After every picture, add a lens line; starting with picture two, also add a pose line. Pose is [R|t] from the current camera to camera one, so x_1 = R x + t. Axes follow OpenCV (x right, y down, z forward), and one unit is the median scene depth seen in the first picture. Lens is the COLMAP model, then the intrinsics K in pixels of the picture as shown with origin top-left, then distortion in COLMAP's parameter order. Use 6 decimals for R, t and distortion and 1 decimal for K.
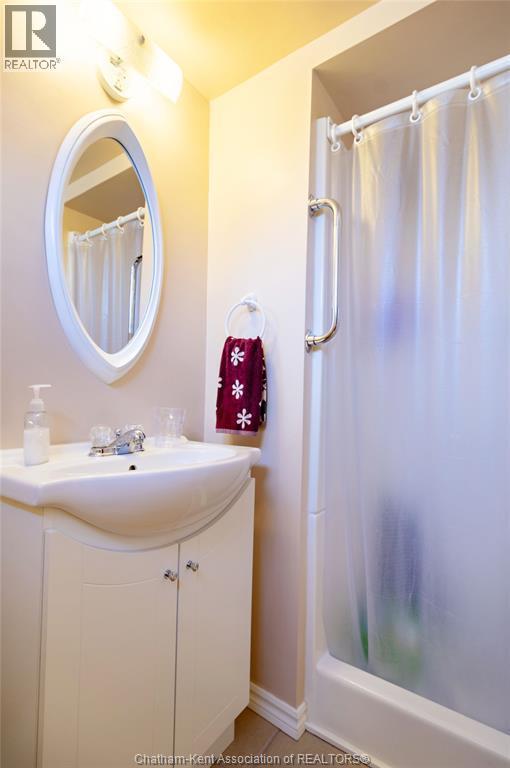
lens RADIAL K [[369.6, 0, 254.2], [0, 369.6, 397.2], [0, 0, 1]] dist [0.010987, 0.000314]
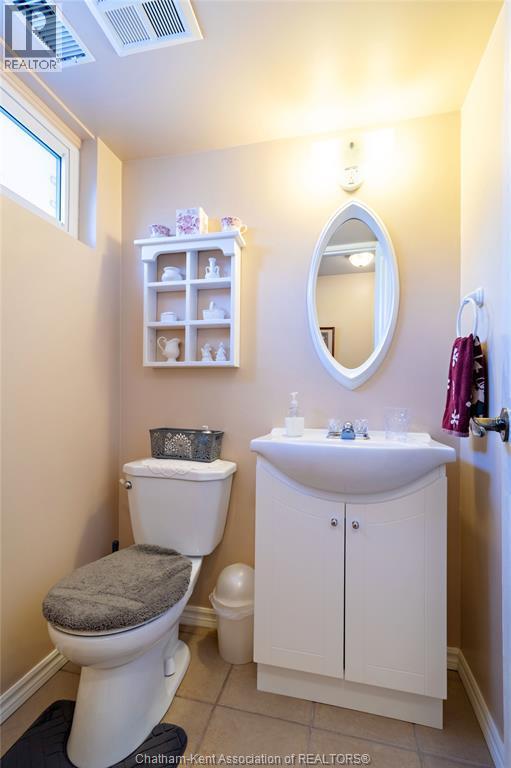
lens RADIAL K [[358.4, 0, 255.8], [0, 358.4, 397.9], [0, 0, 1]] dist [0.005403, 0.000413]
pose [[0.377504, -0.025712, -0.925651, 0.763312], [0.000149, 0.999616, -0.027705, 0.032541], [0.926008, 0.010321, 0.377363, 0.150148]]
